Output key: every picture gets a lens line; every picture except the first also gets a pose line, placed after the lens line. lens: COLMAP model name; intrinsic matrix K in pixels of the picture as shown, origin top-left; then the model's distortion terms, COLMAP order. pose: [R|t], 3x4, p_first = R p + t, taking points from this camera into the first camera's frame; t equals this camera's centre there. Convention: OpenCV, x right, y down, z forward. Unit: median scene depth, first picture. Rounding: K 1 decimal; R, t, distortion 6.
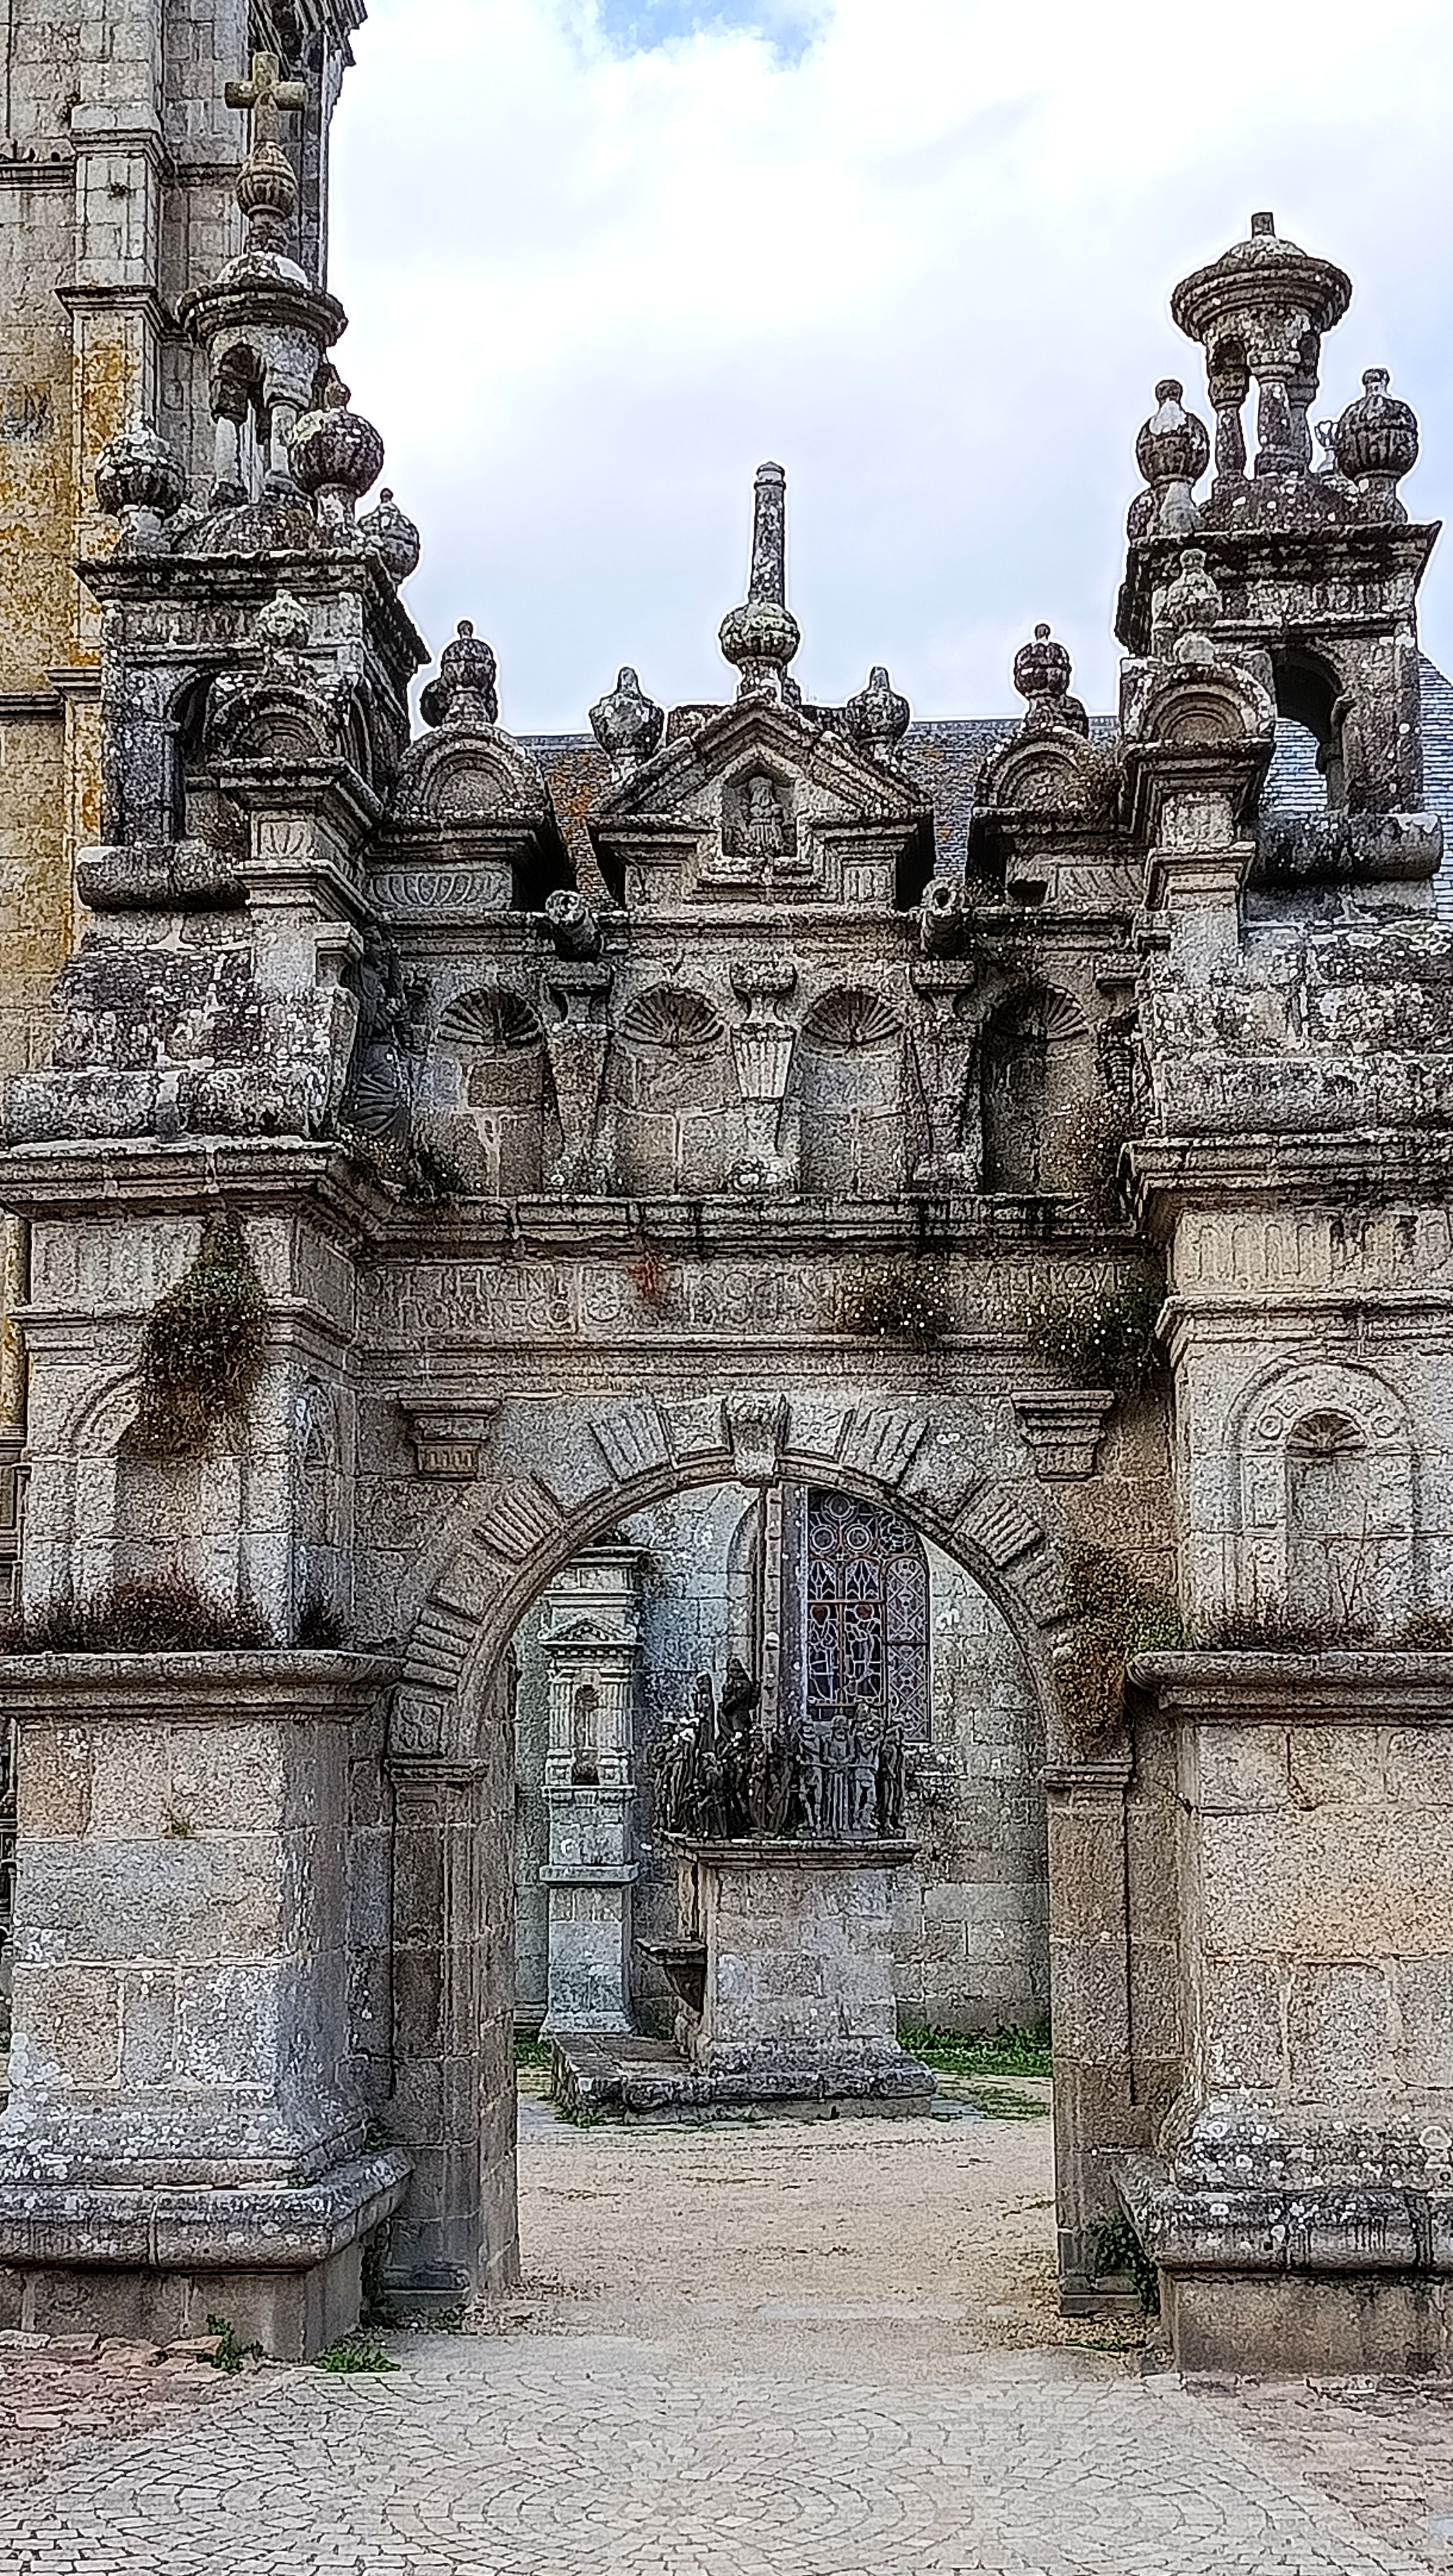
lens RADIAL K [[3254.5, 0, 772.2], [0, 3254.5, 1230.7], [0, 0, 1]] dist [0.086118, 0.000000]
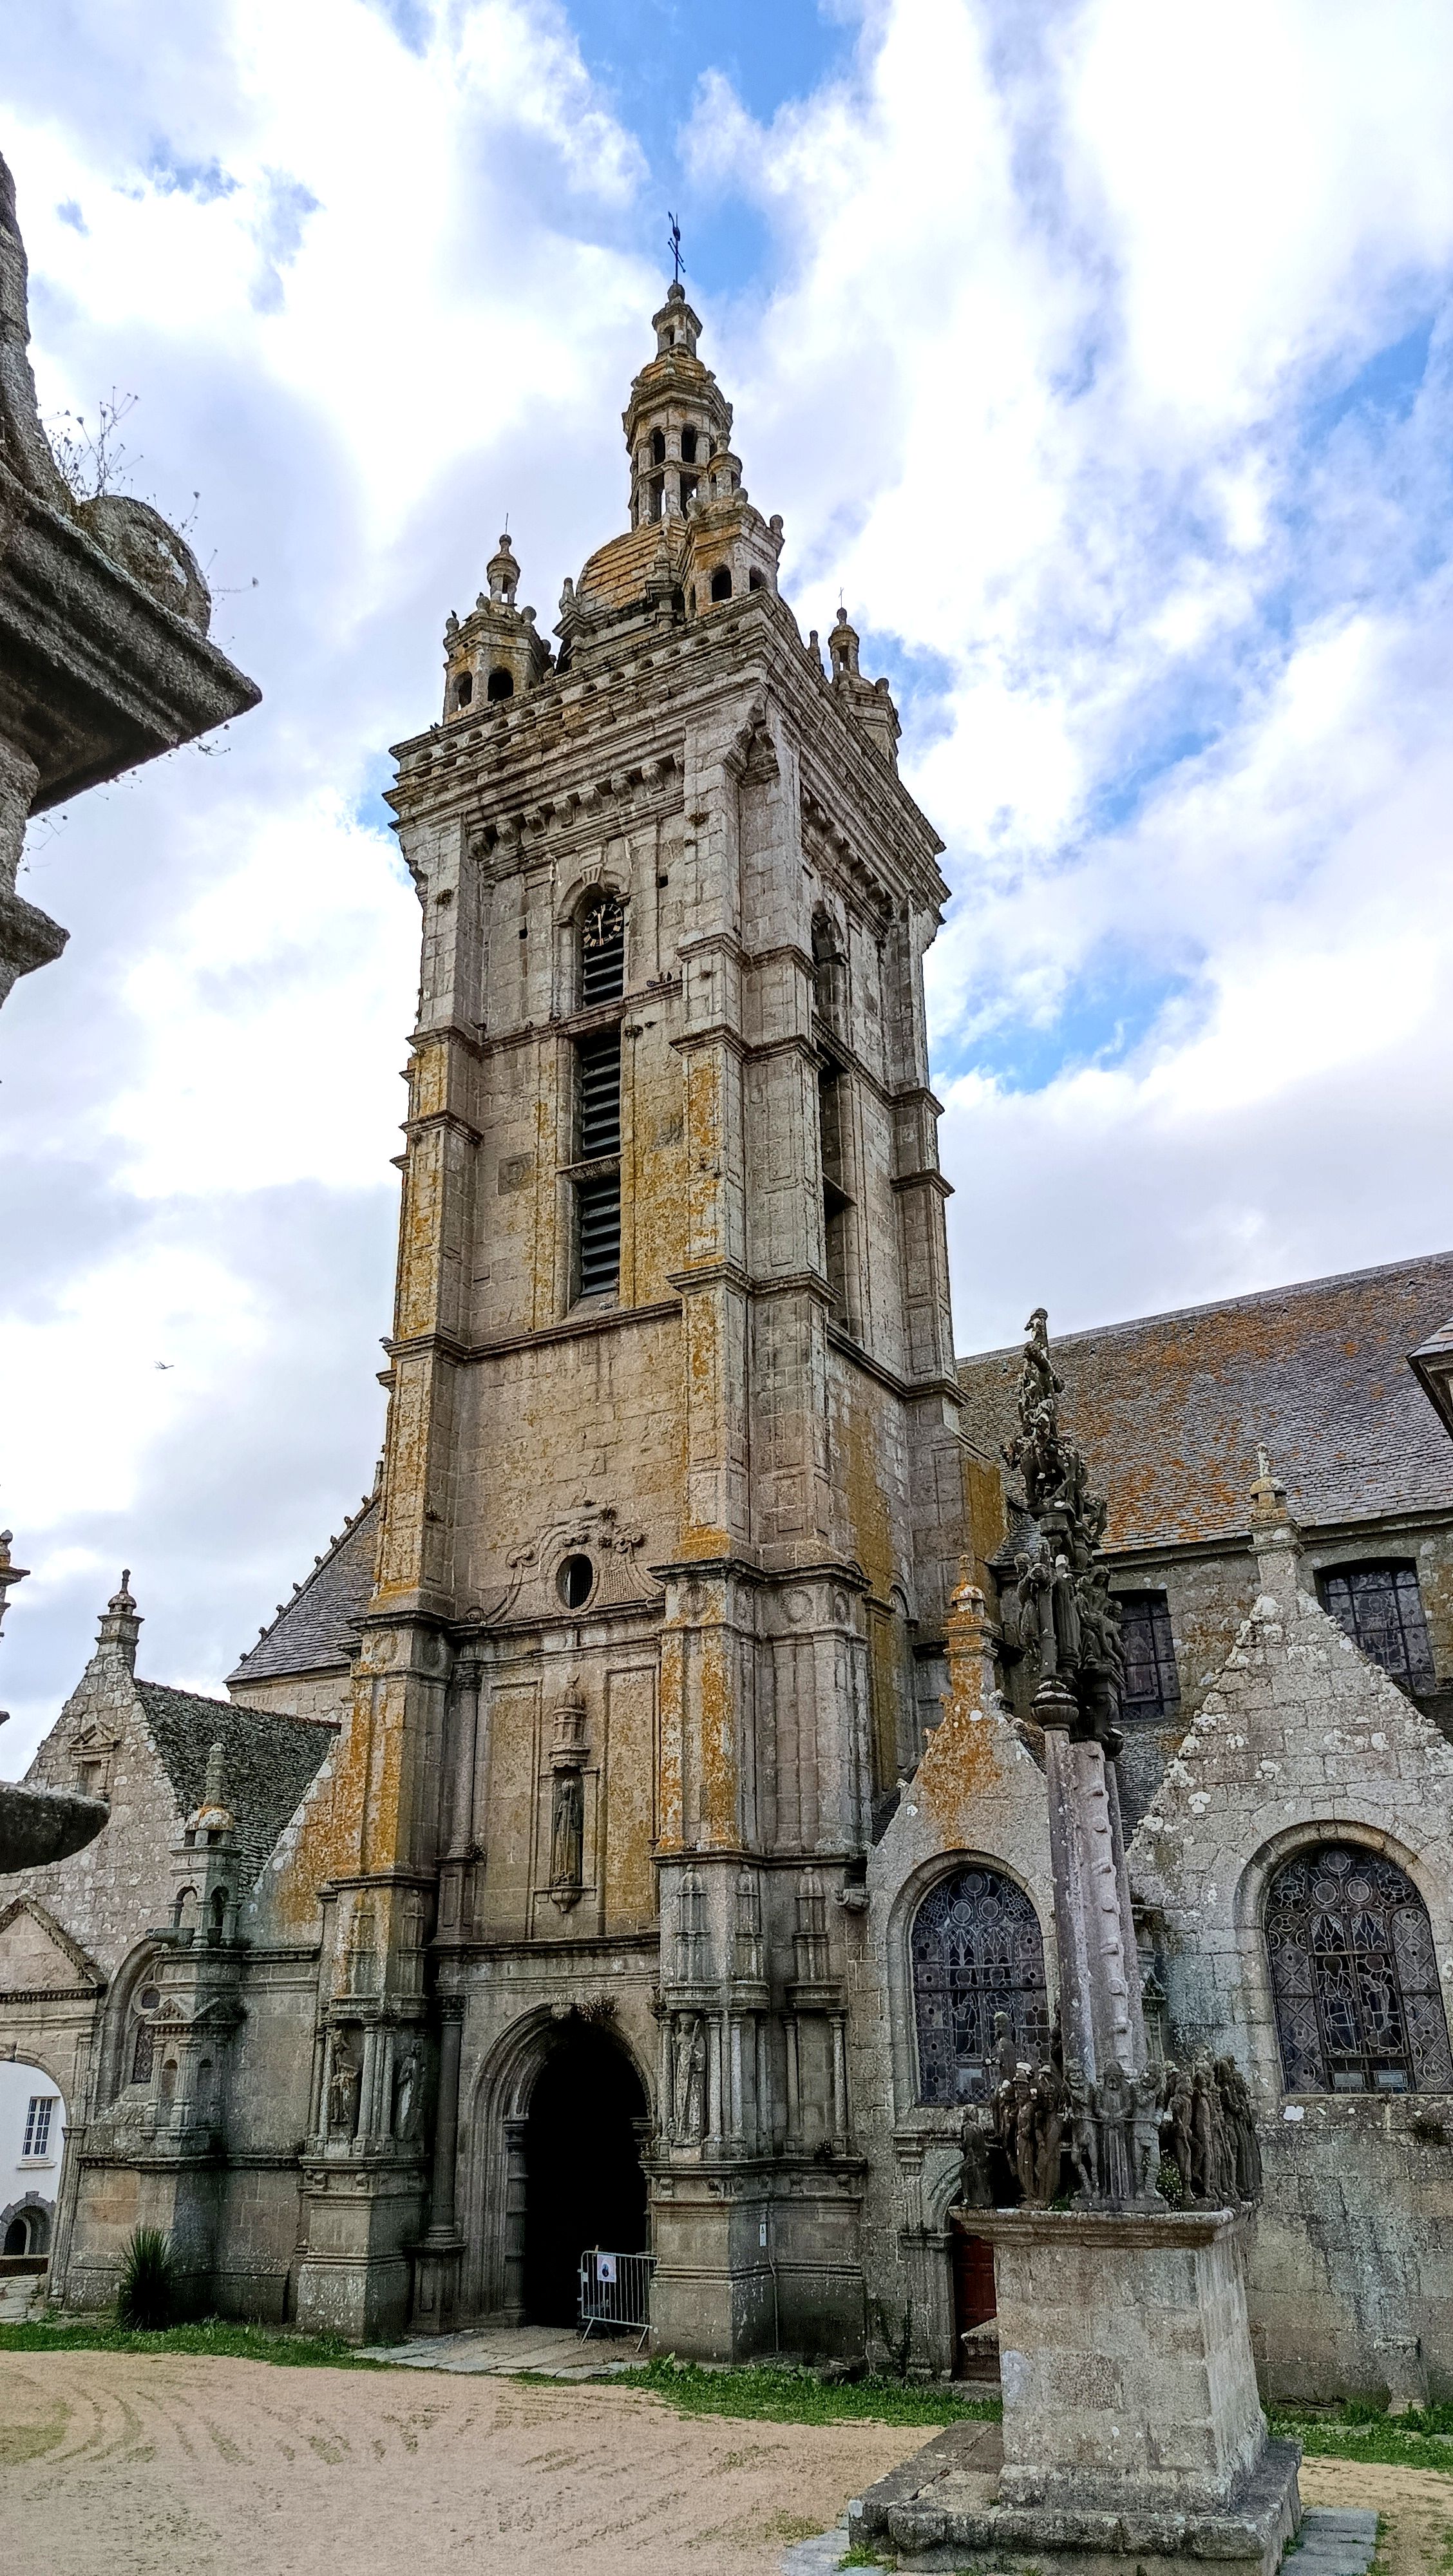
lens RADIAL K [[1777.8, 0, 718.2], [0, 1777.8, 1251.9], [0, 0, 1]] dist [0.027542, -0.031667]
pose [[0.890609, -0.196045, -0.410344, 0.352211], [0.071846, 0.951634, -0.298714, 0.154118], [0.449059, 0.236556, 0.861619, 0.957787]]
